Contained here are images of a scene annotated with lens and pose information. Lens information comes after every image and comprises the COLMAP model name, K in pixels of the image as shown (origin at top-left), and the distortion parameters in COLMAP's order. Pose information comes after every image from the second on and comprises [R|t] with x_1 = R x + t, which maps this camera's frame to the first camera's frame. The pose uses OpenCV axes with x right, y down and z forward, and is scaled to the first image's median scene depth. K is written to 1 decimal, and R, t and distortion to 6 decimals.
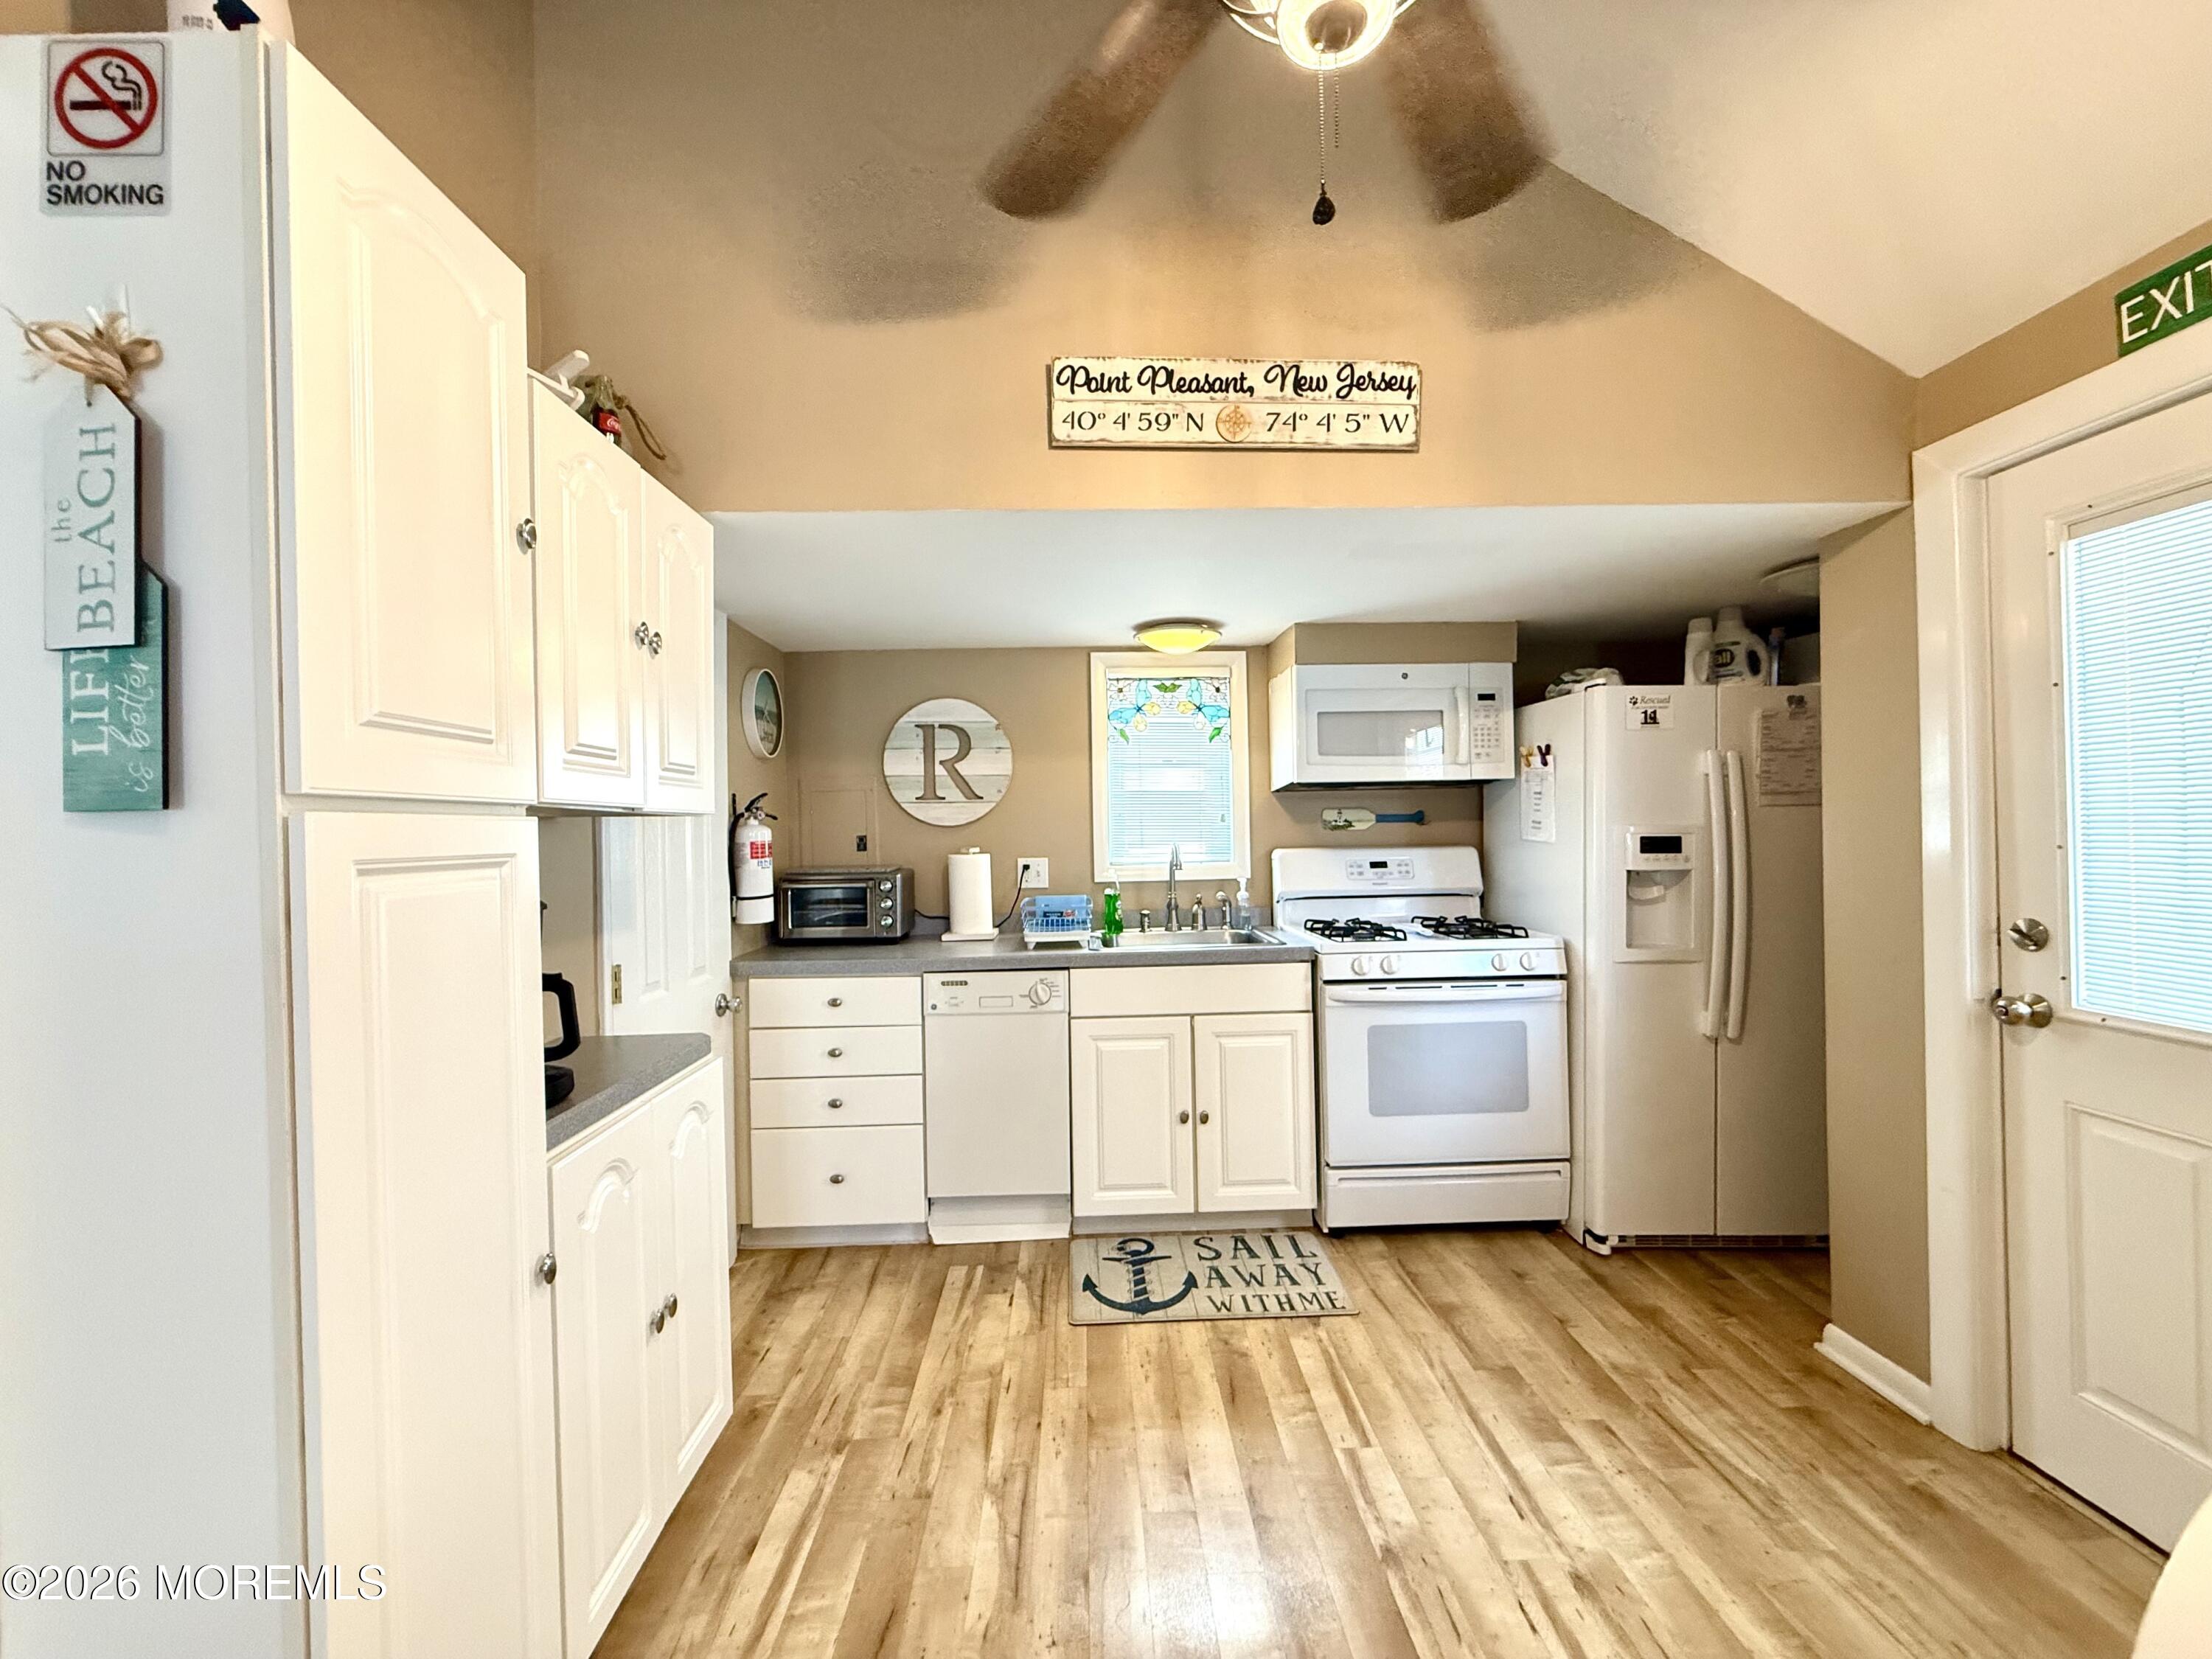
lens RADIAL K [[883.9, 0, 1102.7], [0, 883.9, 827.9], [0, 0, 1]] dist [-0.001089, -0.000010]
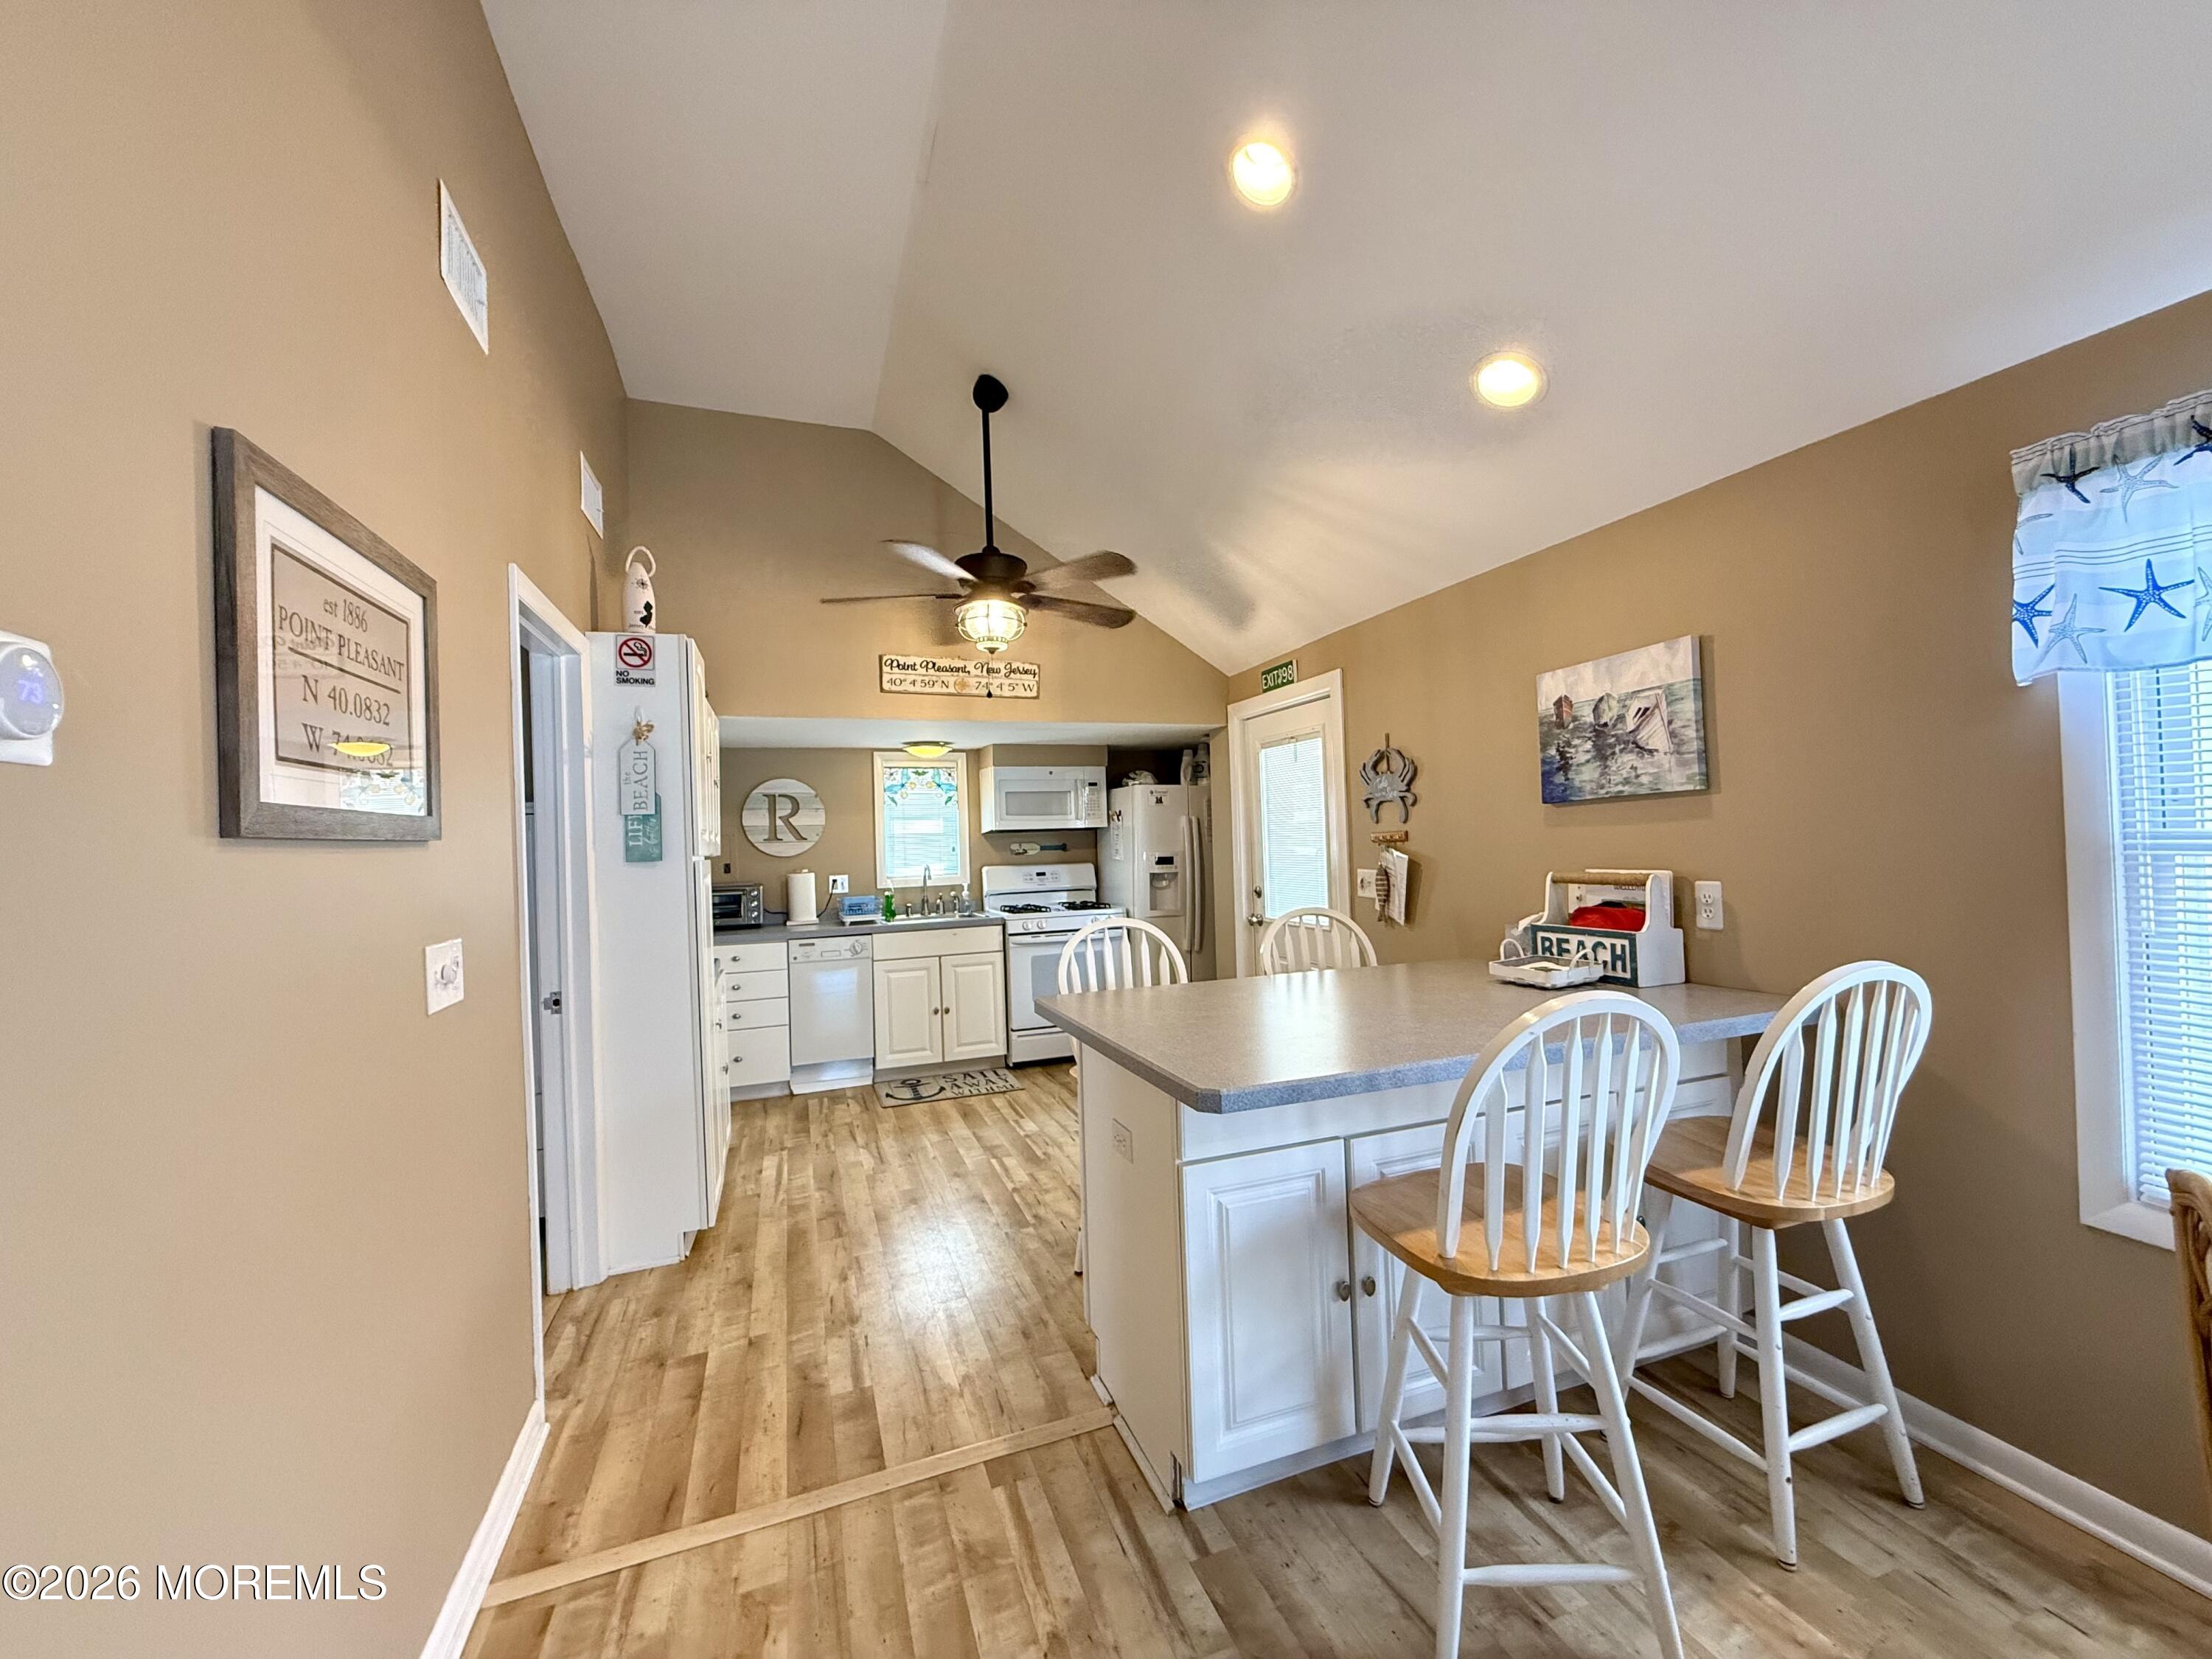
lens RADIAL K [[883.9, 0, 1103.5], [0, 883.9, 826.4], [0, 0, 1]] dist [-0.000135, 0.000199]
pose [[0.949529, -0.006711, 0.313609, -0.157239], [0.014140, 0.999671, -0.021421, -0.018055], [-0.313362, 0.024775, 0.949311, -0.904556]]
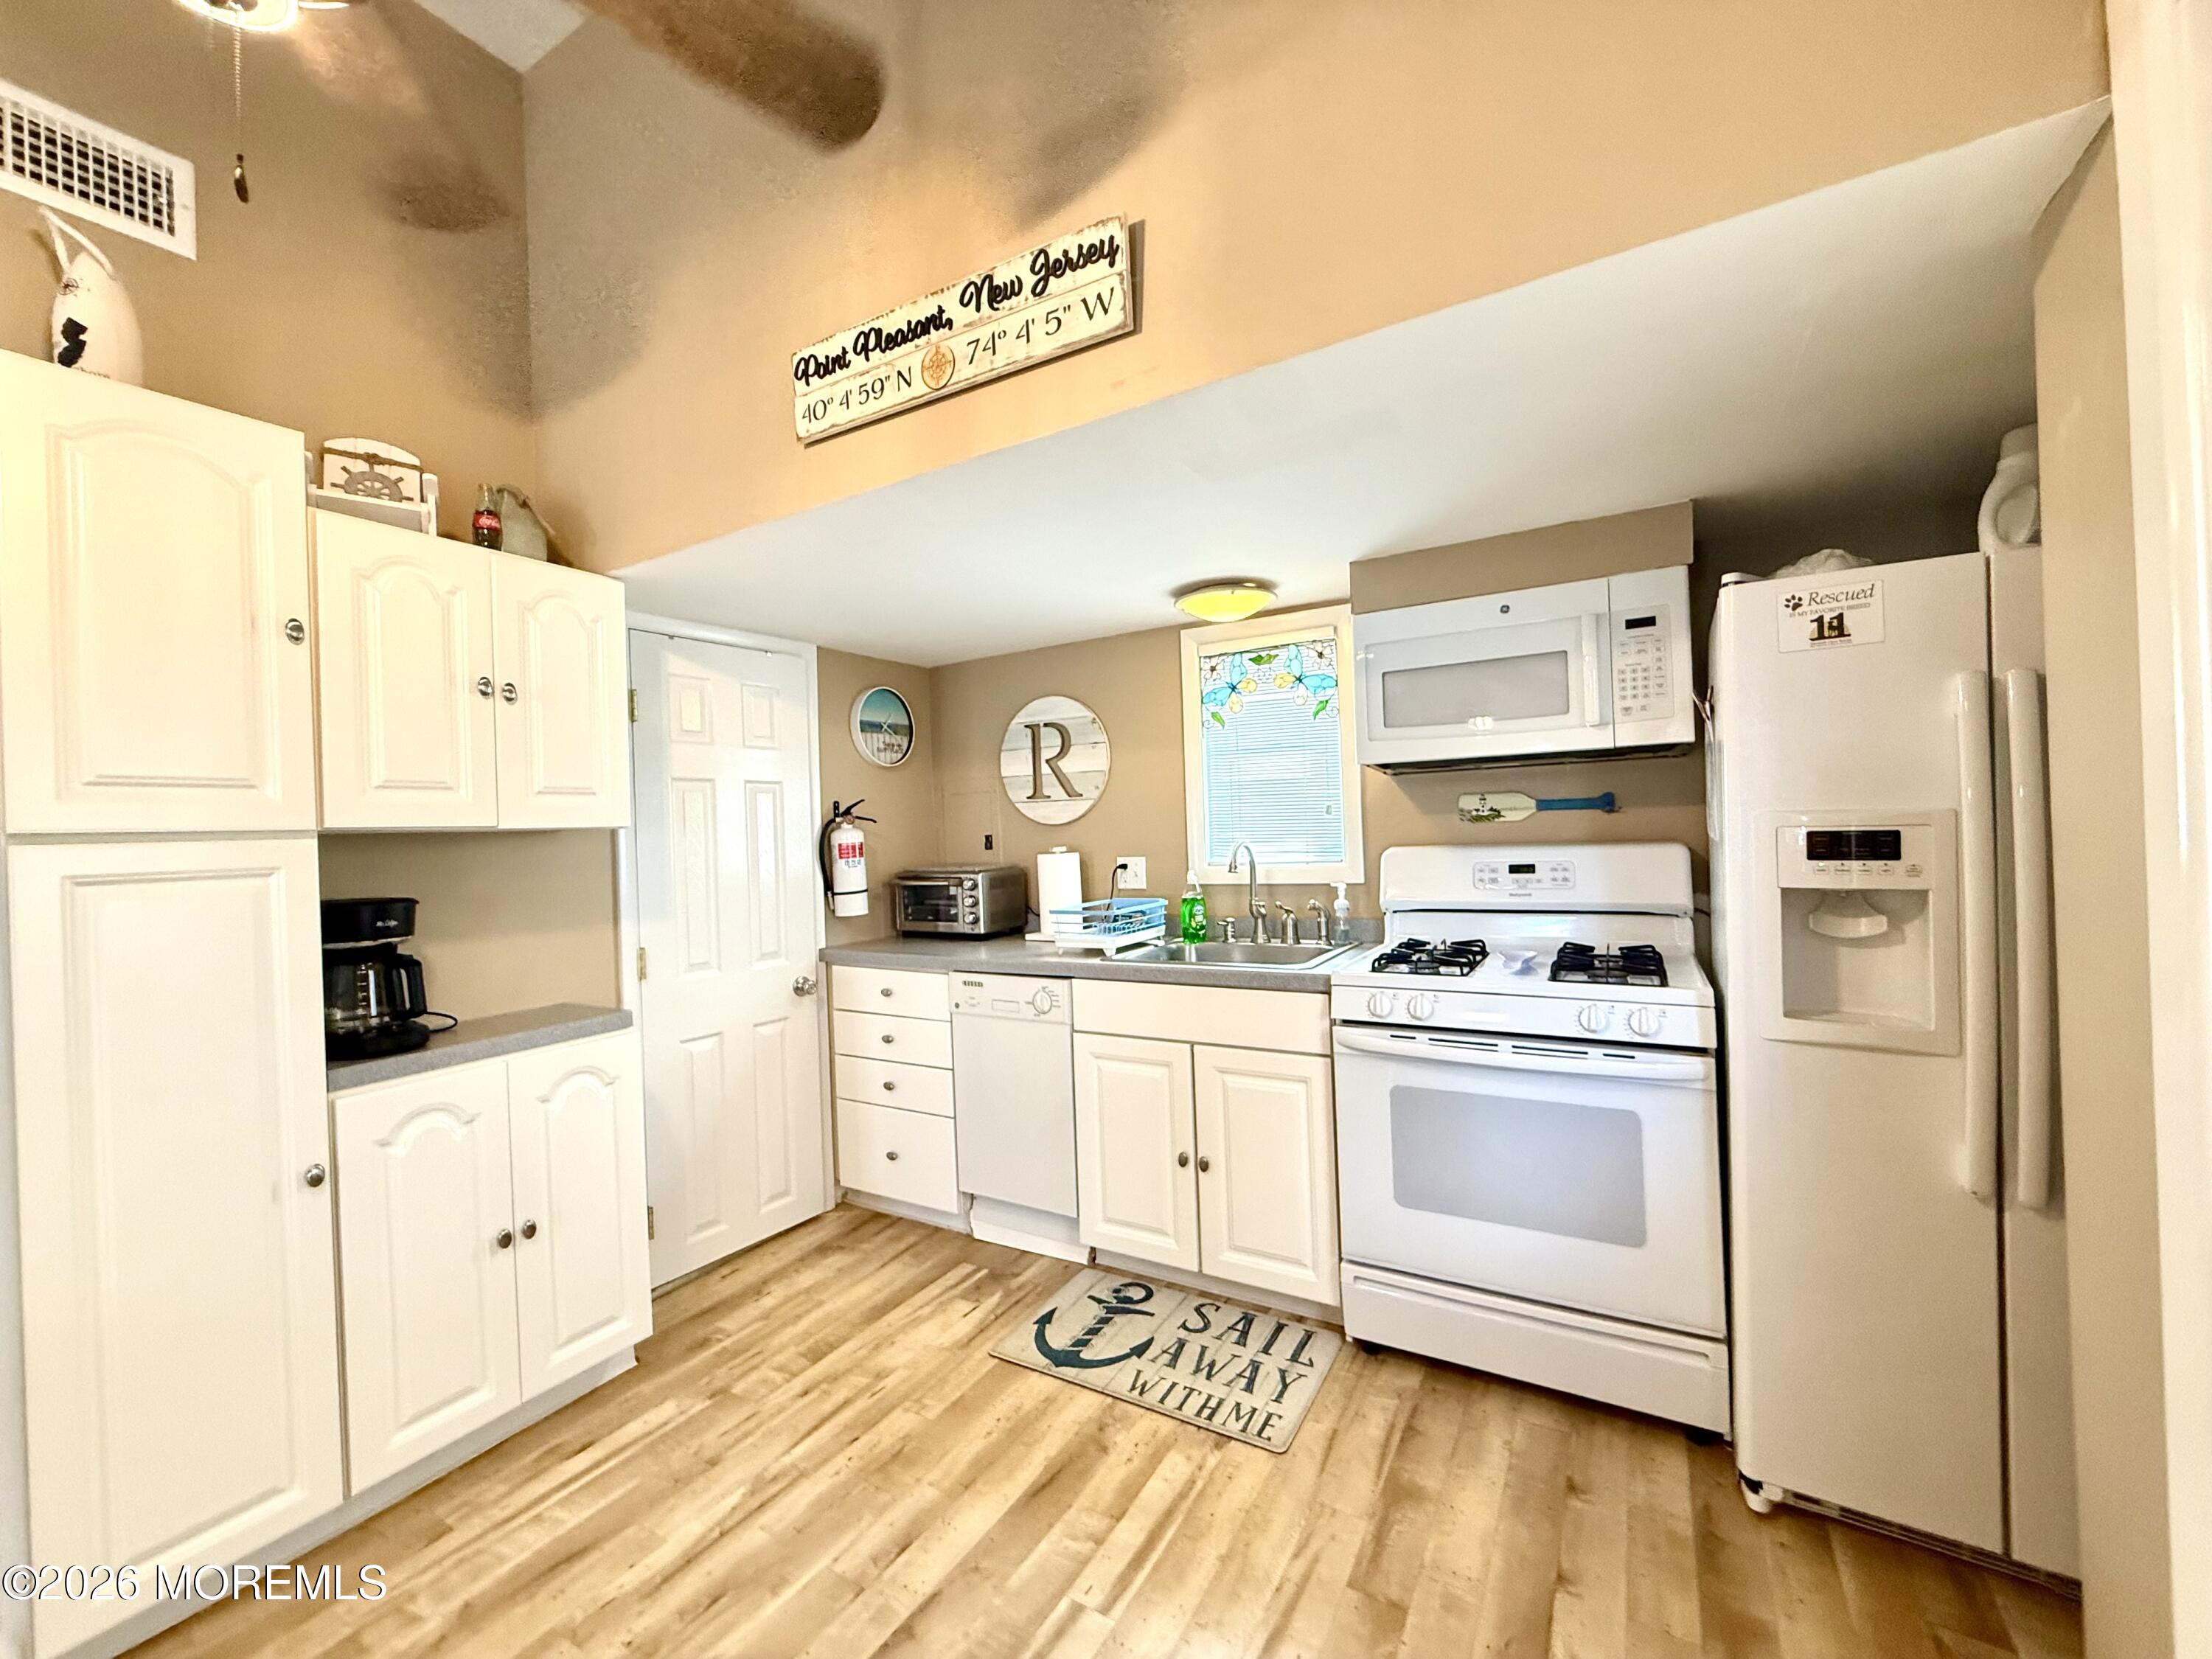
lens RADIAL K [[884.3, 0, 1100.8], [0, 884.3, 828.1], [0, 0, 1]] dist [0.000177, 0.000236]
pose [[0.842557, -0.013044, -0.538449, 0.499981], [0.021231, 0.999734, 0.009005, -0.007427], [0.538188, -0.019019, 0.842610, 0.233855]]
